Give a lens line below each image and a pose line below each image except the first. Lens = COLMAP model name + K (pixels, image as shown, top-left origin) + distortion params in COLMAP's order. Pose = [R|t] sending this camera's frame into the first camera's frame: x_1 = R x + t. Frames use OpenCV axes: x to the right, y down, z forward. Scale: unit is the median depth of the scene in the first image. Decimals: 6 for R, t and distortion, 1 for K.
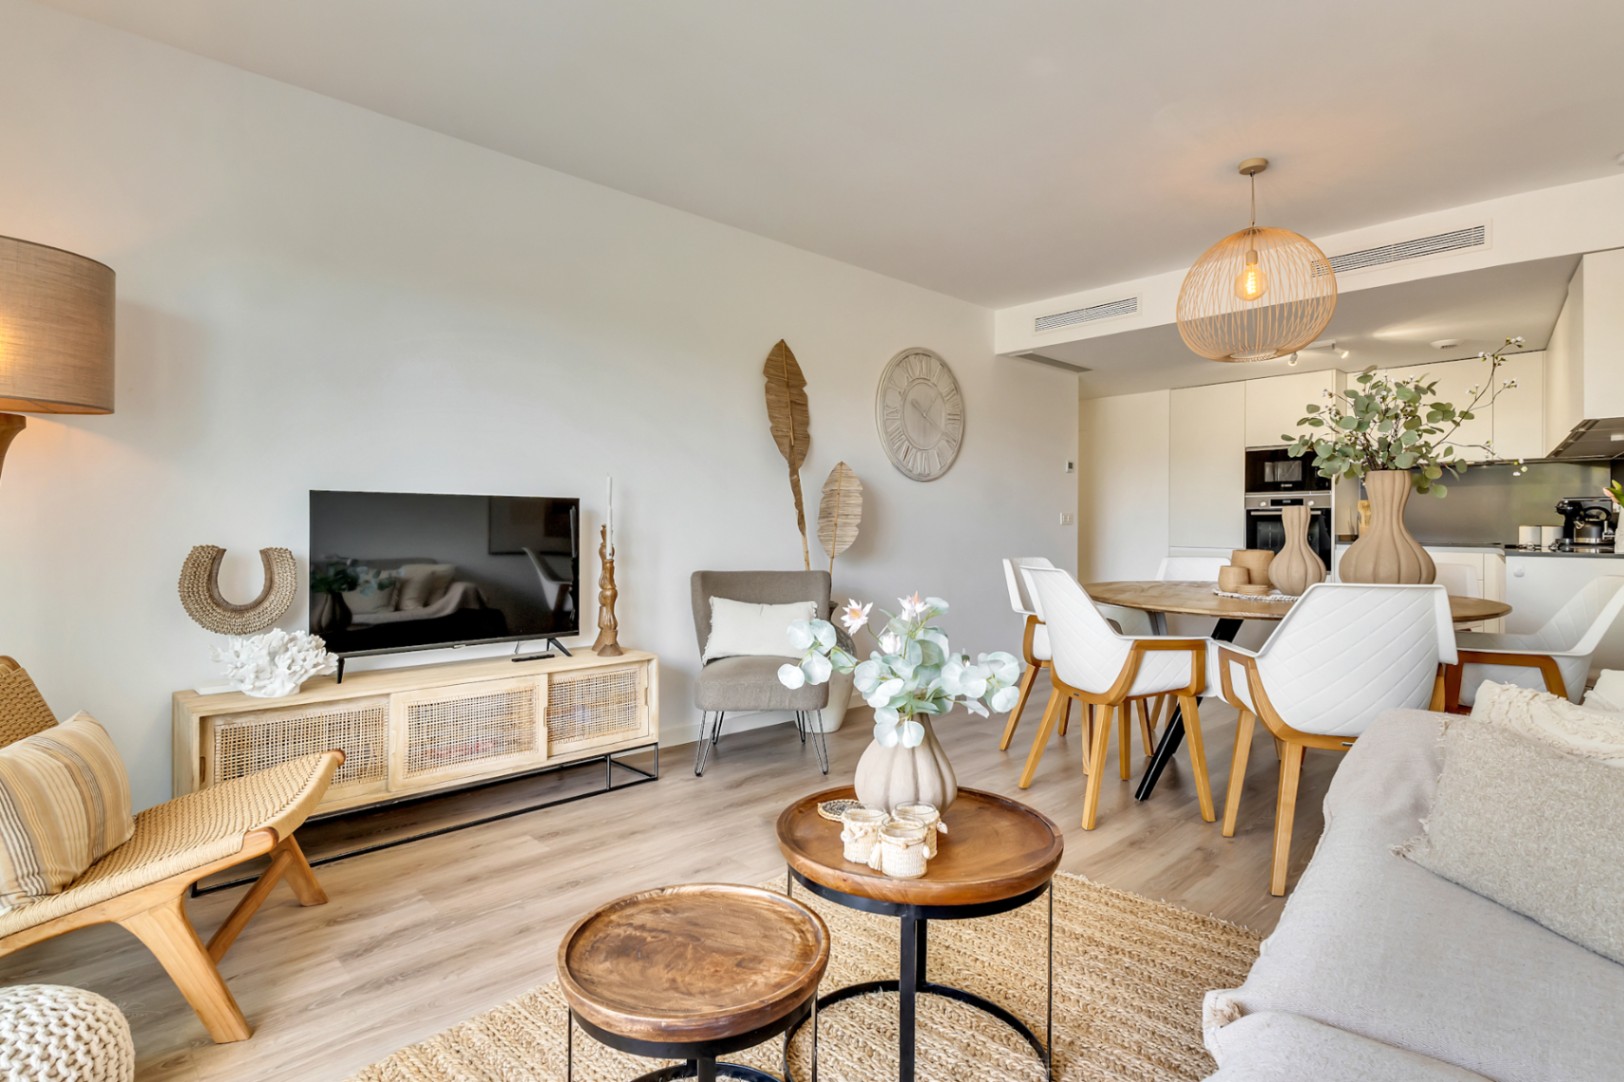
lens RADIAL K [[814.8, 0, 802.7], [0, 814.8, 517.1], [0, 0, 1]] dist [0.001844, -0.000221]
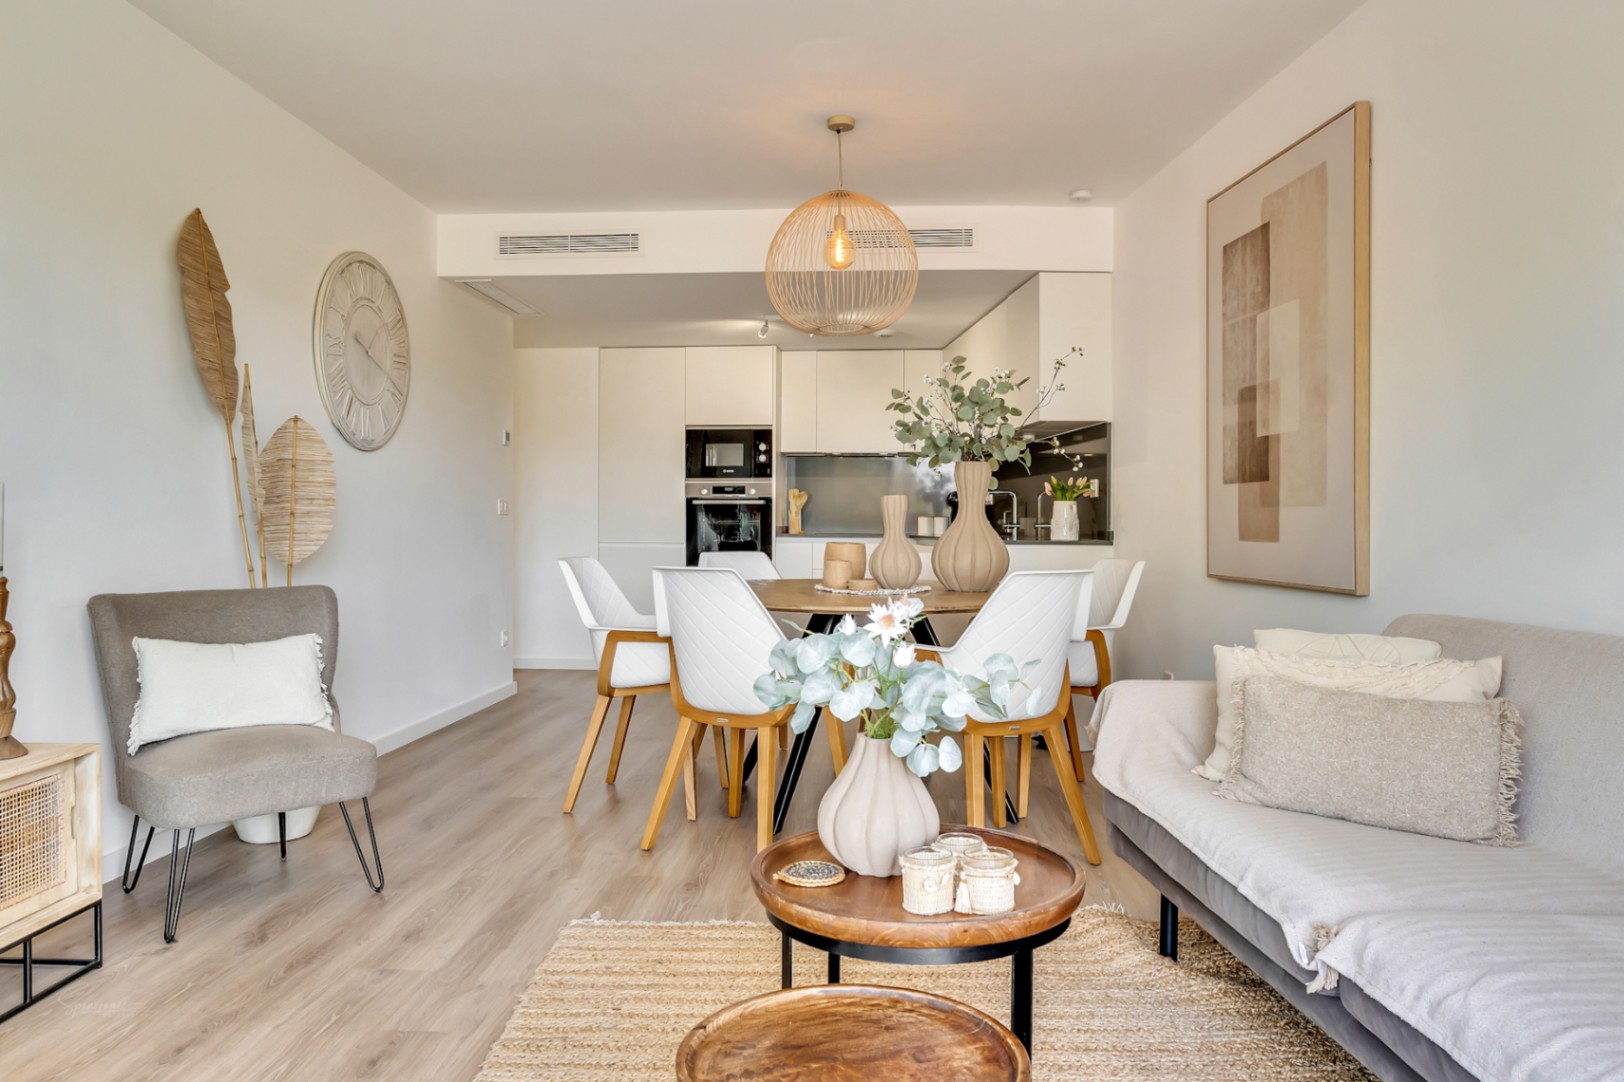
lens RADIAL K [[1127.9, 0, 764.6], [0, 1127.9, 525.1], [0, 0, 1]] dist [-0.036314, 0.000283]
pose [[0.726854, -0.004640, 0.686776, -0.260201], [-0.007313, 0.999868, 0.014495, 0.002260], [-0.686753, -0.015559, 0.726725, 0.093121]]
